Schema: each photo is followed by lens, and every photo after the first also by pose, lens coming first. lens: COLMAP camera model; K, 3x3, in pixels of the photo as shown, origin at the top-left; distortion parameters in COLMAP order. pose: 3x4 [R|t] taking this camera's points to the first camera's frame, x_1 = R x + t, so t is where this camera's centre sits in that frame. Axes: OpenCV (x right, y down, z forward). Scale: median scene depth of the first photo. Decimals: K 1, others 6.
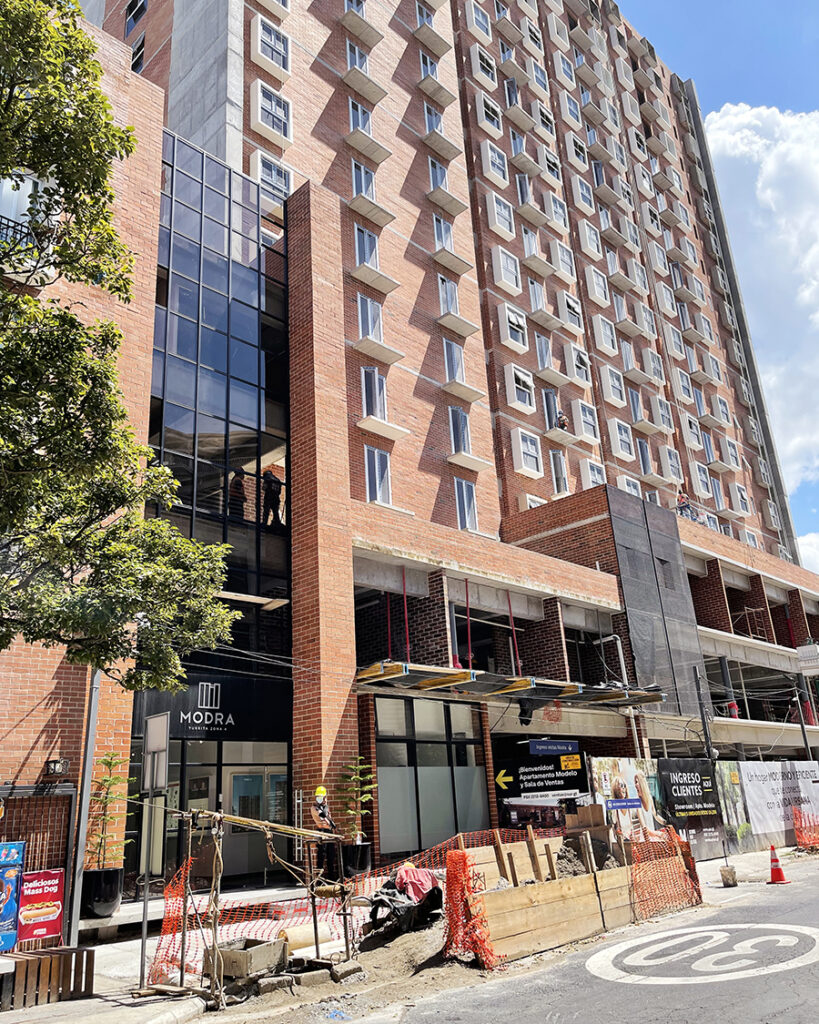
lens RADIAL K [[833.7, 0, 408.5], [0, 833.7, 510.7], [0, 0, 1]] dist [0.038410, -0.002627]
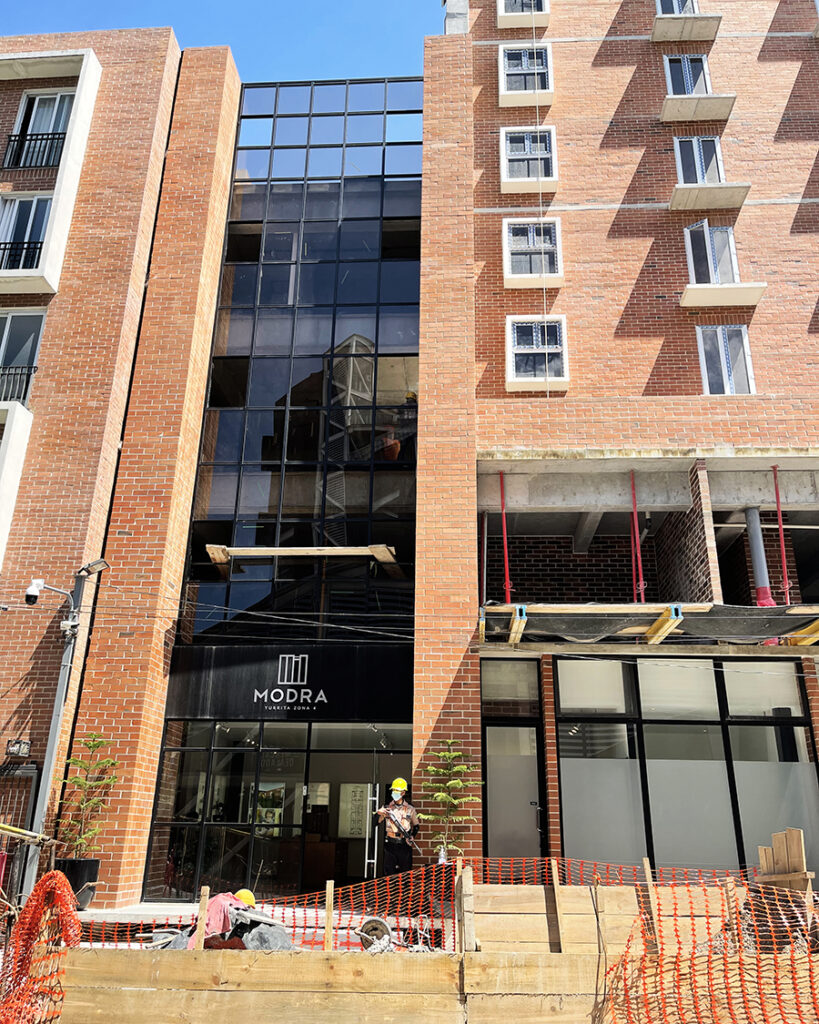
lens RADIAL K [[833.7, 0, 409.6], [0, 833.7, 513.1], [0, 0, 1]] dist [0.038410, -0.002627]
pose [[0.658694, -0.208879, -0.722836, 0.485272], [0.205679, 0.974089, -0.094056, 0.169775], [0.723753, -0.086718, 0.684589, 0.516828]]
